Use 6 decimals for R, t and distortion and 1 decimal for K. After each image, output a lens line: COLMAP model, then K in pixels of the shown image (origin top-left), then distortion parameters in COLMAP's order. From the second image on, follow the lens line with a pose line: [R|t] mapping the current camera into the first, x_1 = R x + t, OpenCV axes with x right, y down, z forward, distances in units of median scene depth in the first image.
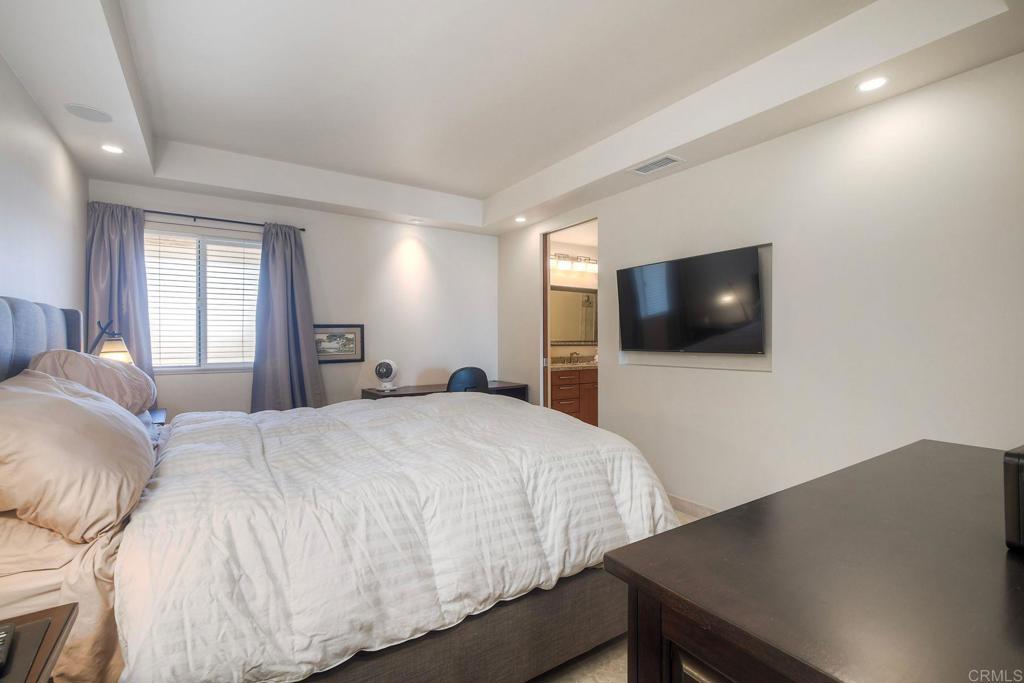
lens RADIAL K [[465.7, 0, 508.2], [0, 465.7, 344.0], [0, 0, 1]] dist [0.003204, 0.000244]
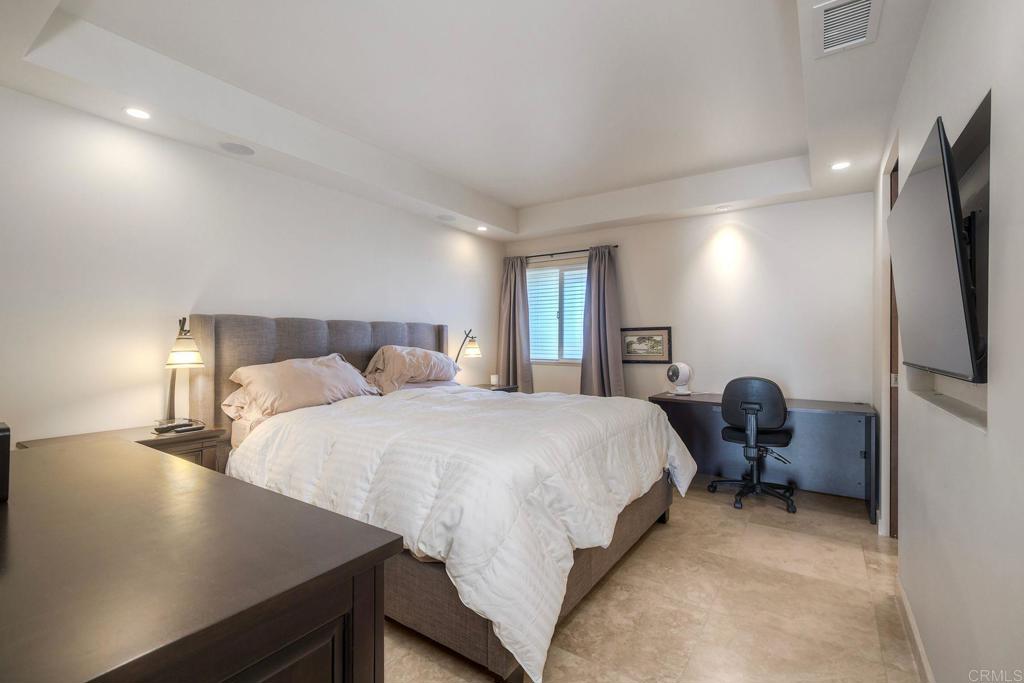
lens RADIAL K [[465.7, 0, 508.2], [0, 465.7, 344.0], [0, 0, 1]] dist [0.003204, 0.000244]
pose [[0.352422, 0.009715, -0.935791, 0.532519], [-0.015344, 0.999872, 0.004602, -0.004193], [0.935715, 0.012737, 0.352526, 0.336347]]
